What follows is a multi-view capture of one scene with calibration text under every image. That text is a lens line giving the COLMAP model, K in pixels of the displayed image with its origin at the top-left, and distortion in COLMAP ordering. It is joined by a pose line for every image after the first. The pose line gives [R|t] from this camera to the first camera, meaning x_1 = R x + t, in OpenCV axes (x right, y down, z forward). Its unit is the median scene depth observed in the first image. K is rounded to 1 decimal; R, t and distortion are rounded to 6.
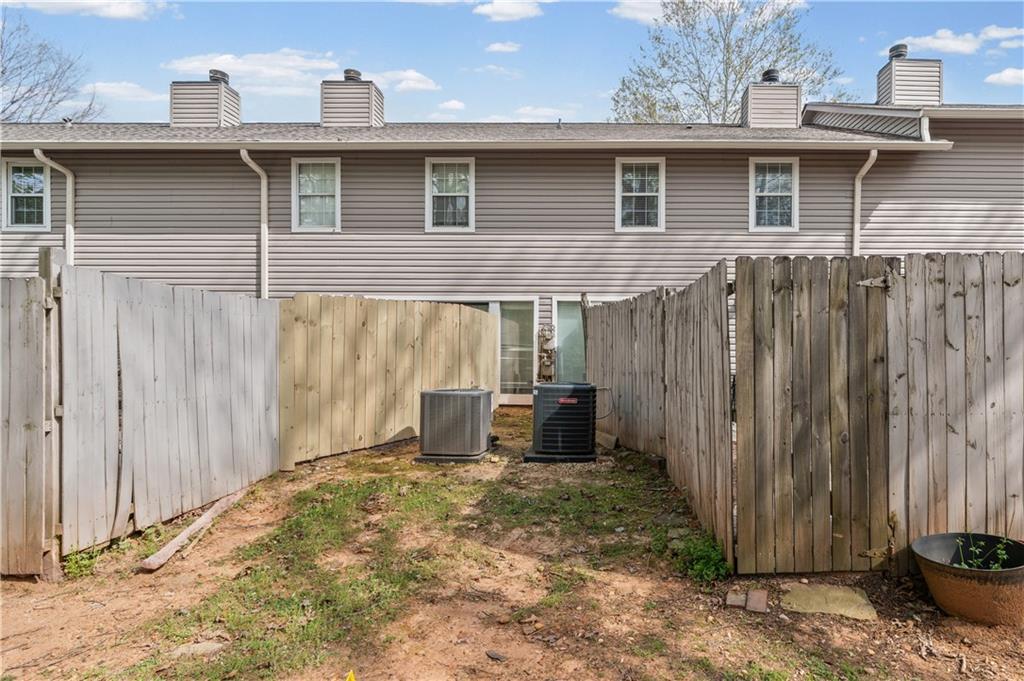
lens RADIAL K [[487.8, 0, 511.9], [0, 487.8, 321.0], [0, 0, 1]] dist [0.000781, 0.000028]
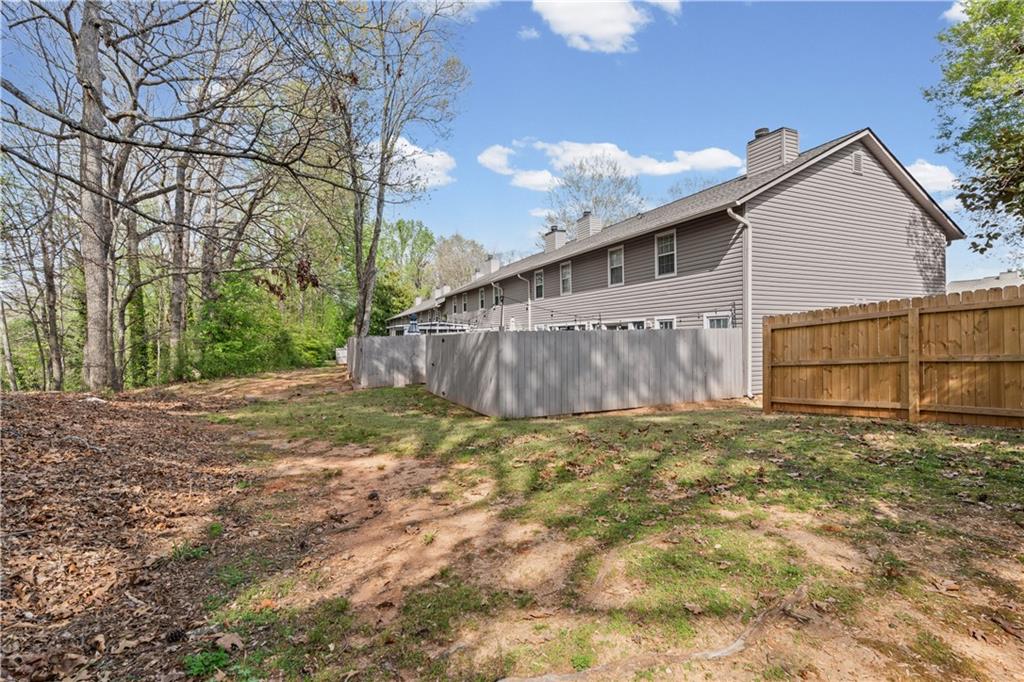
lens RADIAL K [[460.4, 0, 512.0], [0, 460.4, 341.0], [0, 0, 1]] dist [0.000290, 0.000017]
pose [[0.401831, 0.000796, -0.915714, 1.363818], [0.005454, 0.999980, 0.003262, 0.024833], [0.915698, -0.006305, 0.401818, -0.096936]]
